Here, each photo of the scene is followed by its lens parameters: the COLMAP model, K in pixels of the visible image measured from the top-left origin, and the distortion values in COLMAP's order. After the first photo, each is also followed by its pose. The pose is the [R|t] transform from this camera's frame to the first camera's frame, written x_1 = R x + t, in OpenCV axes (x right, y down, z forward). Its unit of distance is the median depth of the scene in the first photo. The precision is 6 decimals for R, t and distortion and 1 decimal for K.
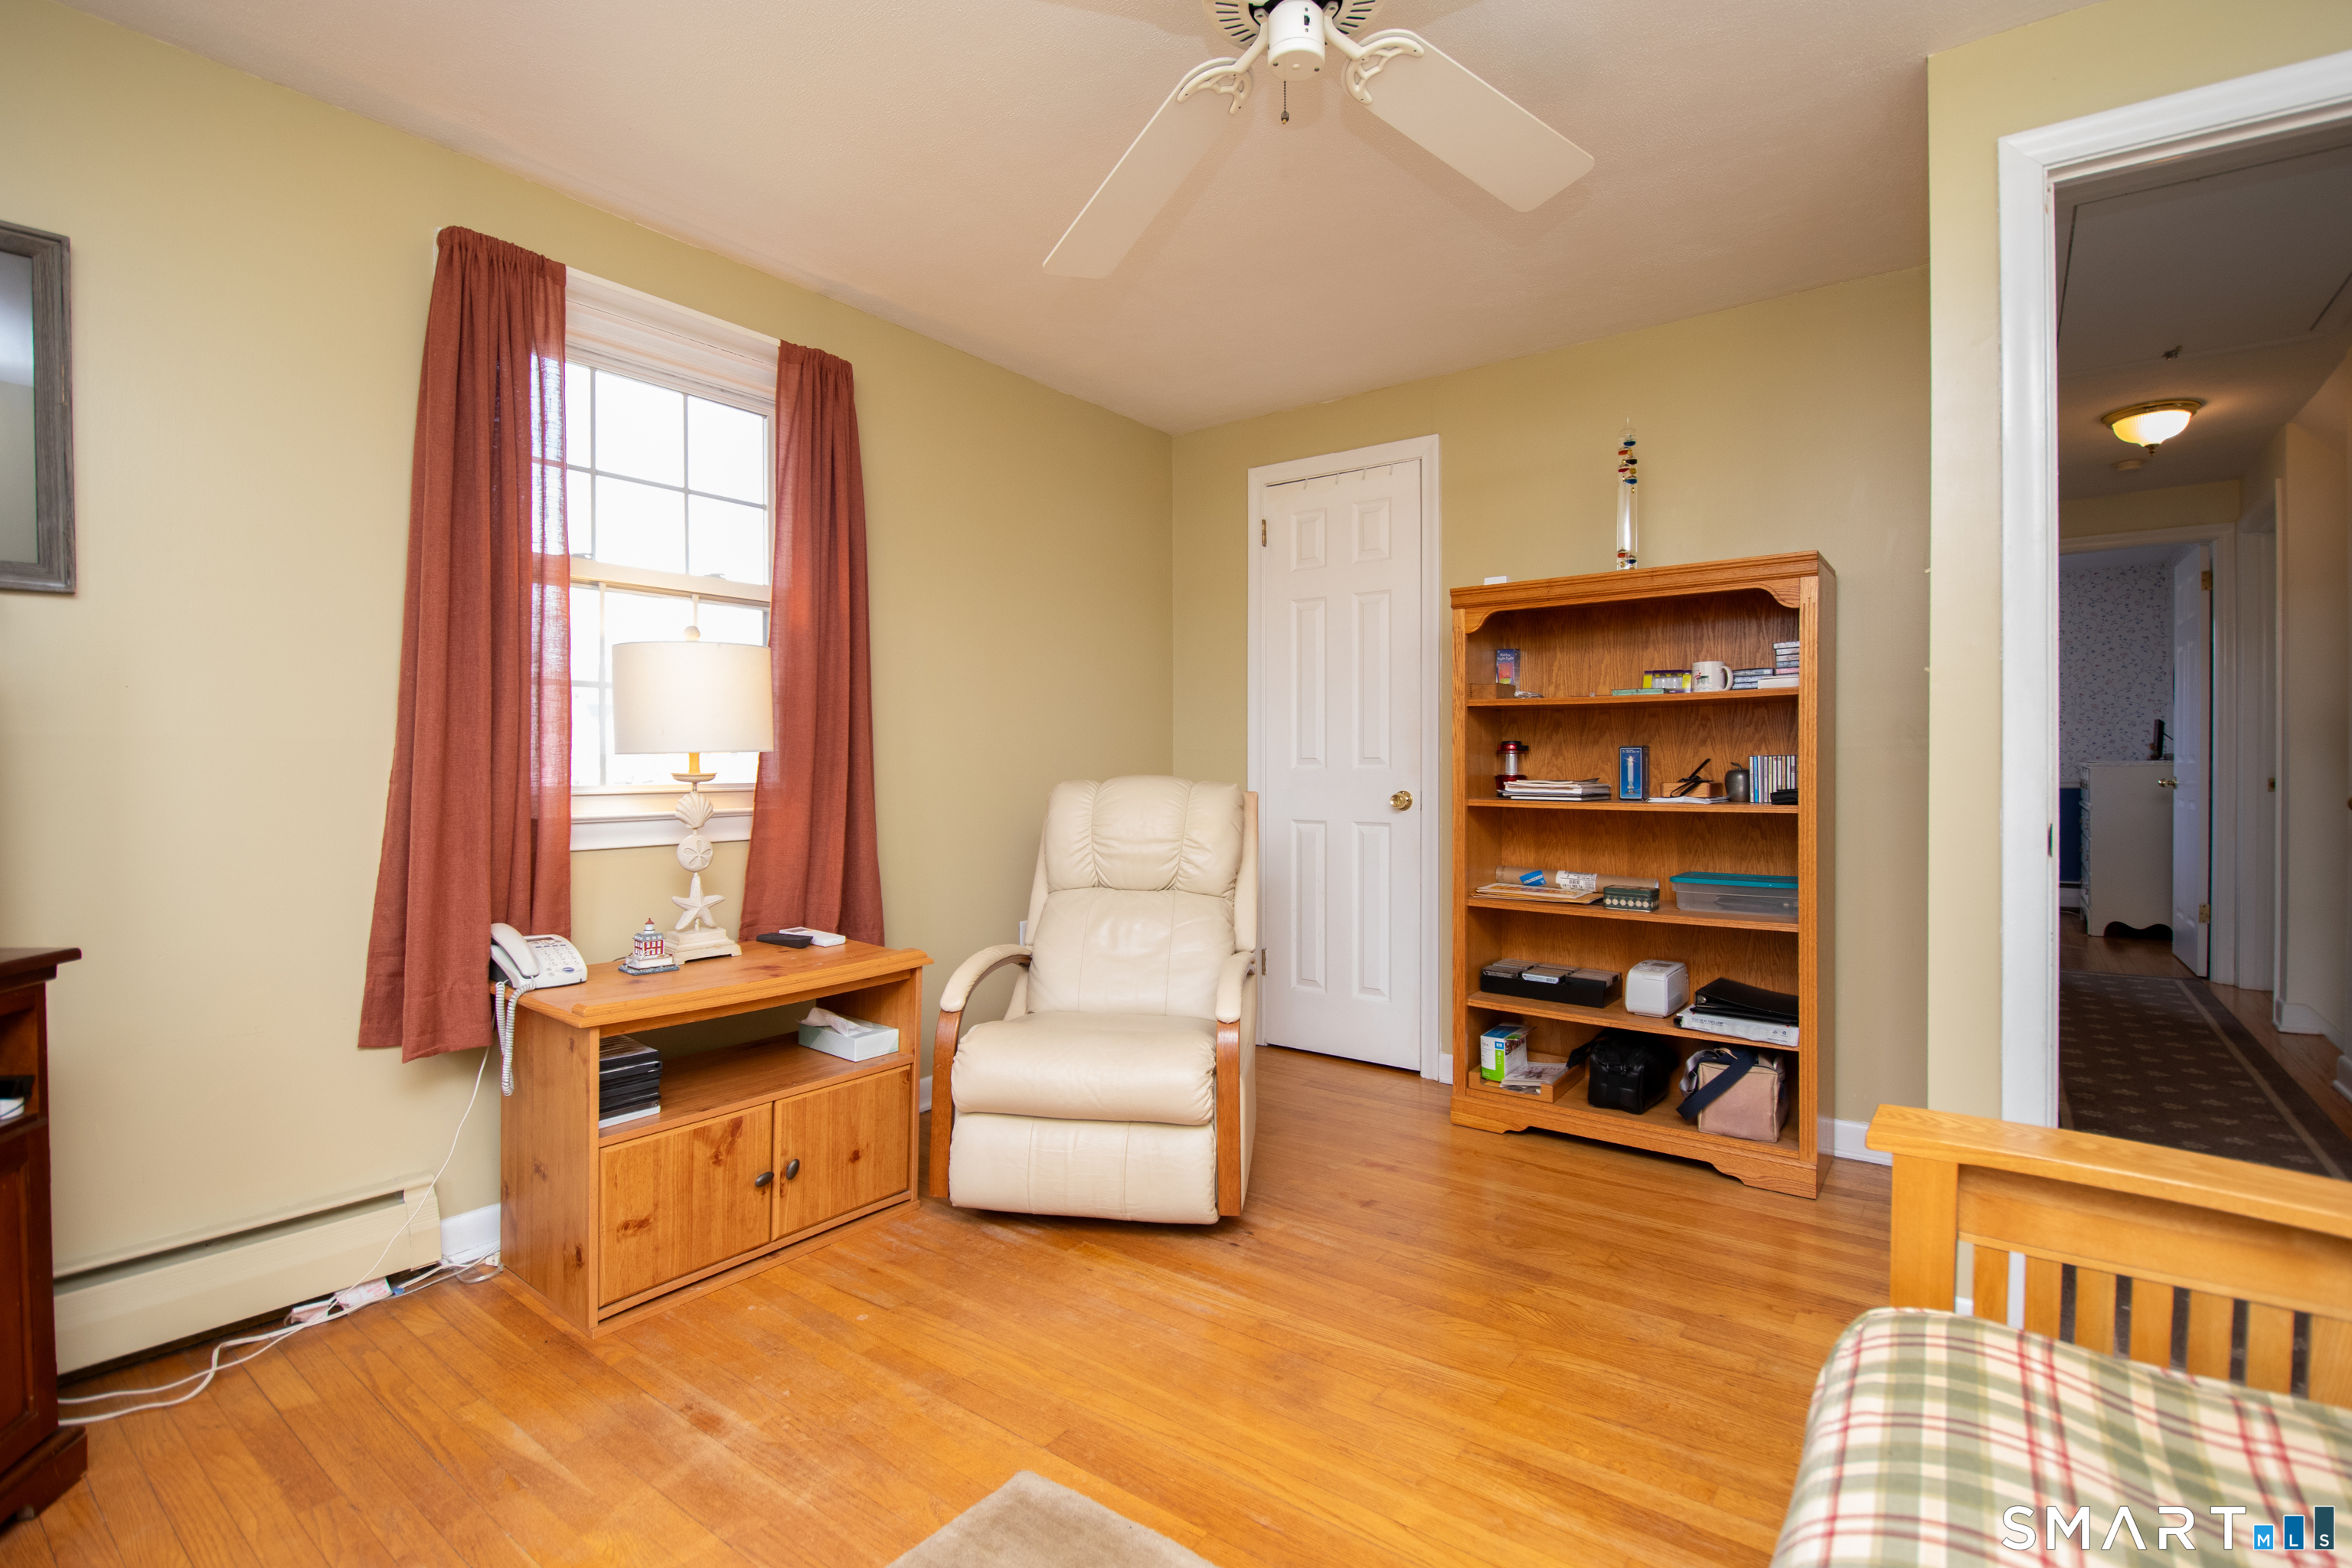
lens RADIAL K [[1070.4, 0, 1173.3], [0, 1070.4, 768.4], [0, 0, 1]] dist [-0.001364, -0.000330]
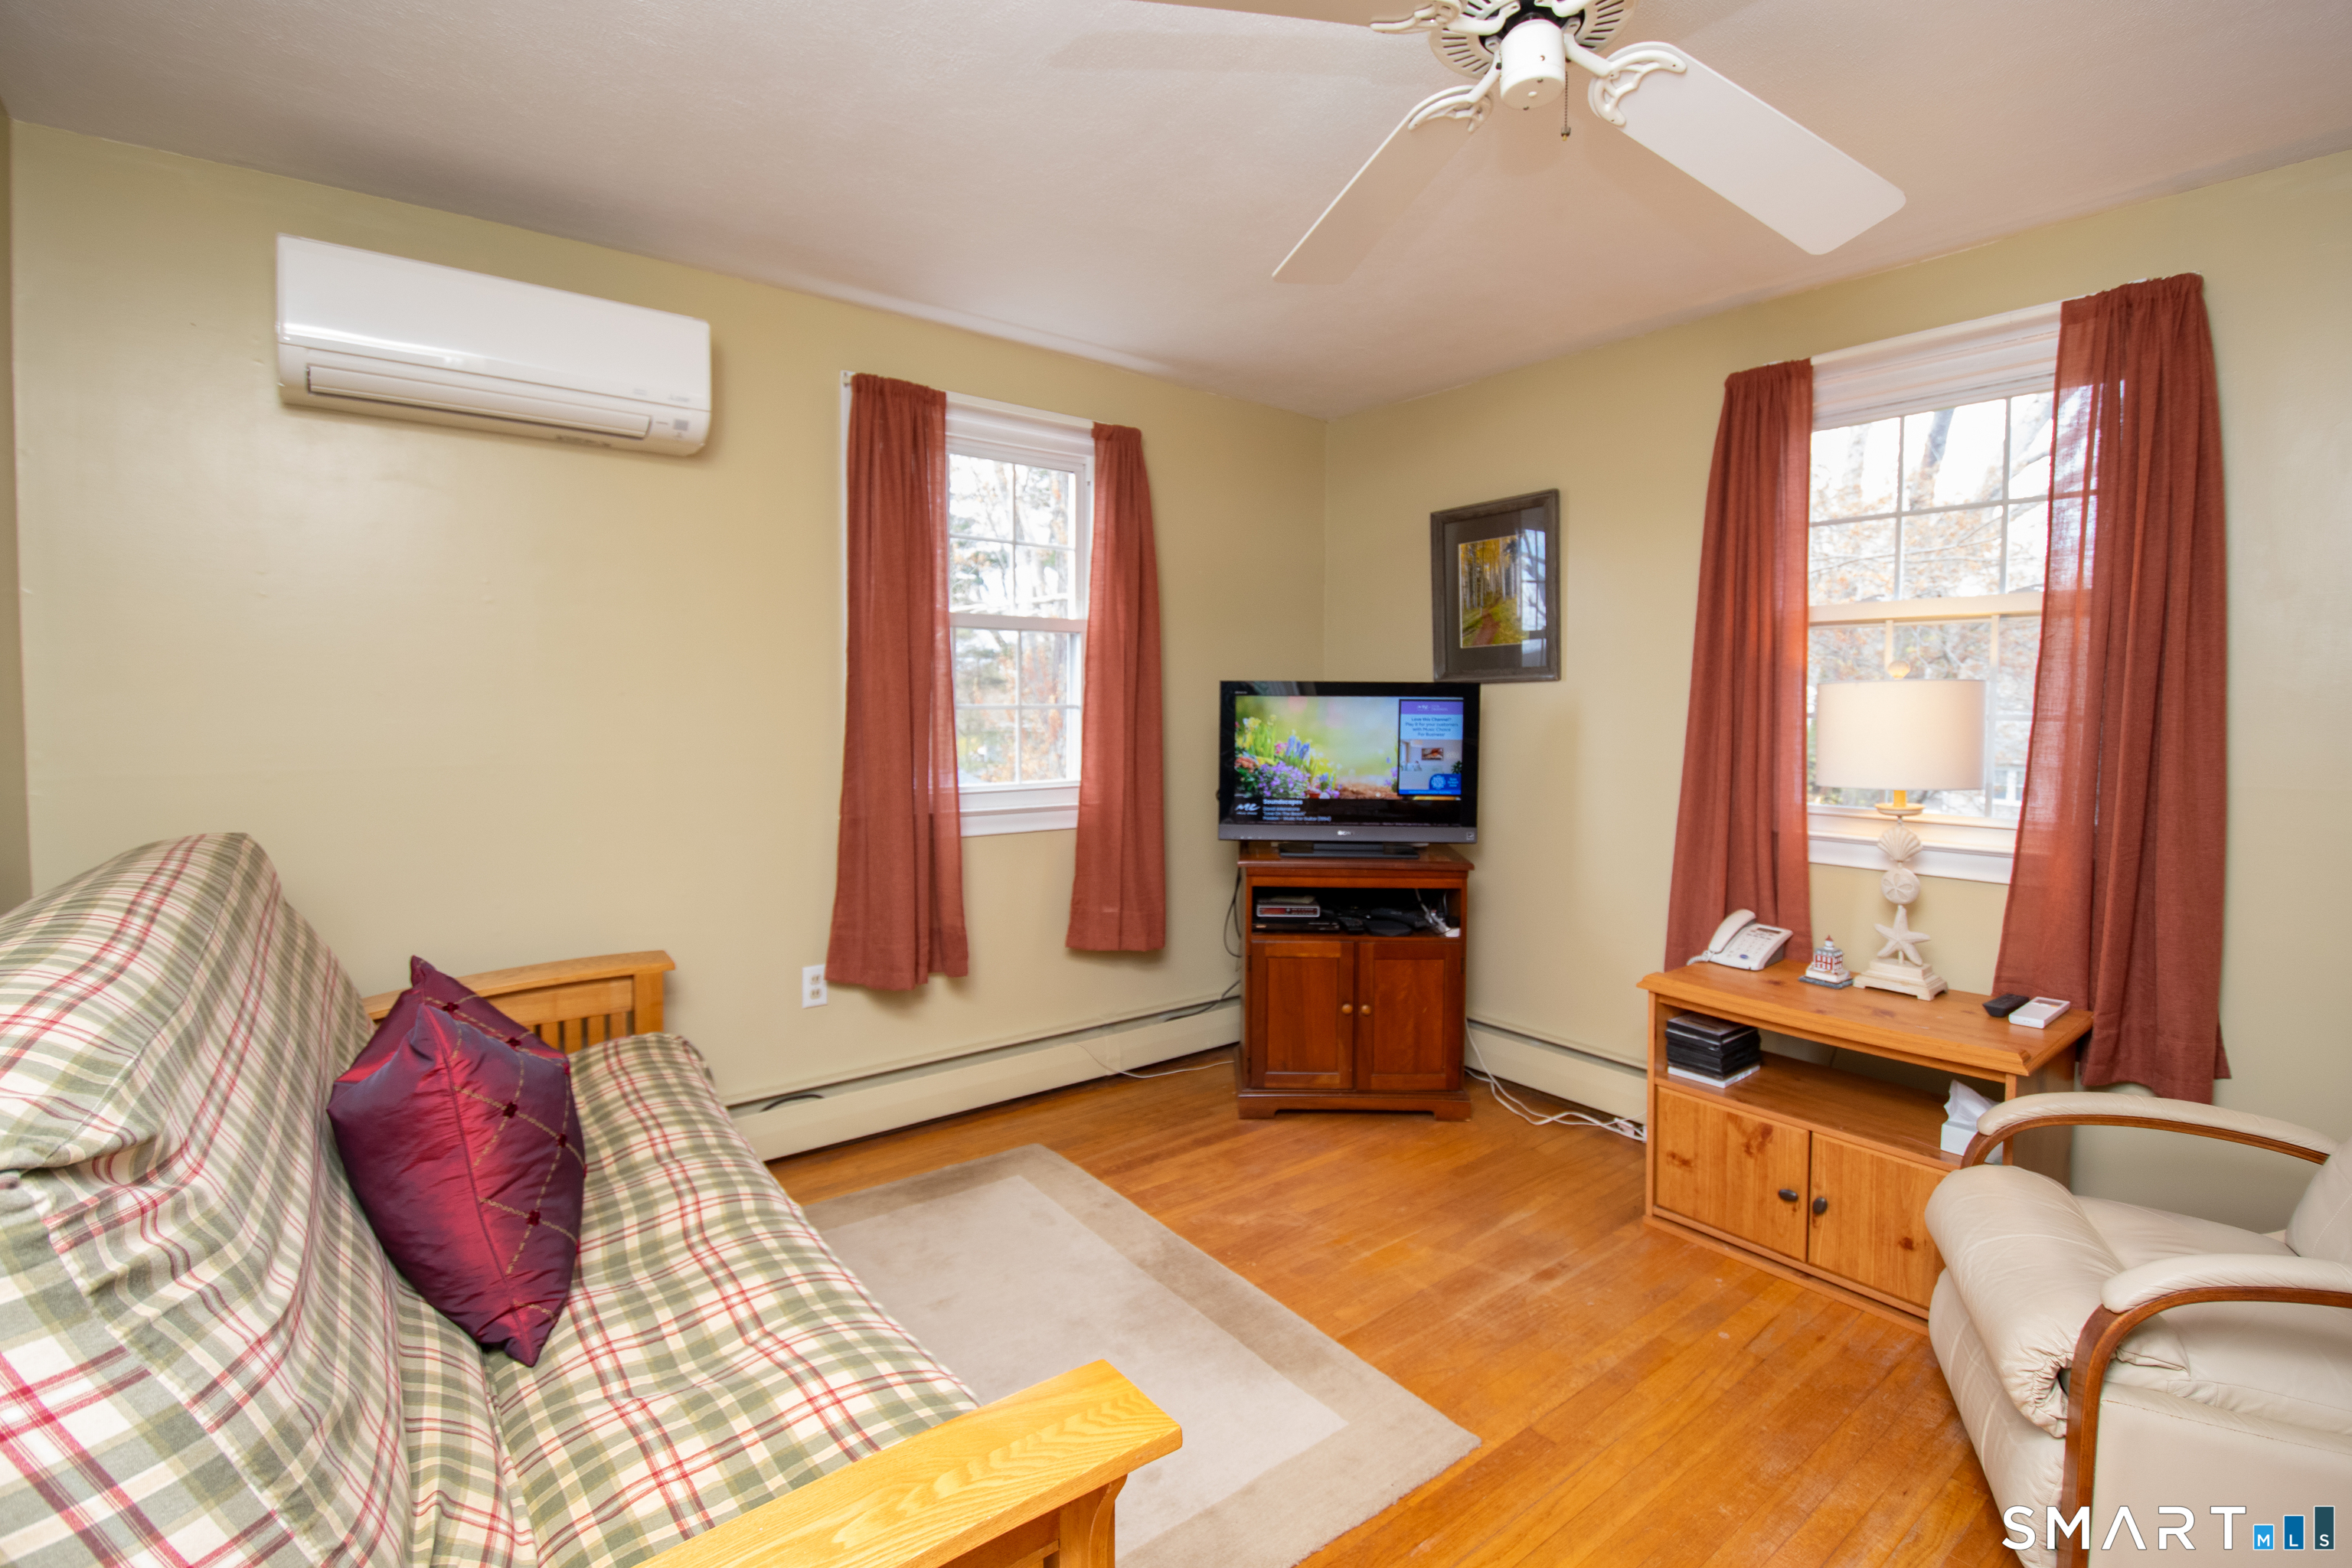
lens RADIAL K [[1103.9, 0, 1179.6], [0, 1103.9, 747.9], [0, 0, 1]] dist [0.002176, -0.000131]
pose [[-0.246010, 0.045788, -0.968185, 0.821897], [-0.006415, 0.998785, 0.048865, -0.108329], [0.969246, 0.018232, -0.245417, 0.697607]]
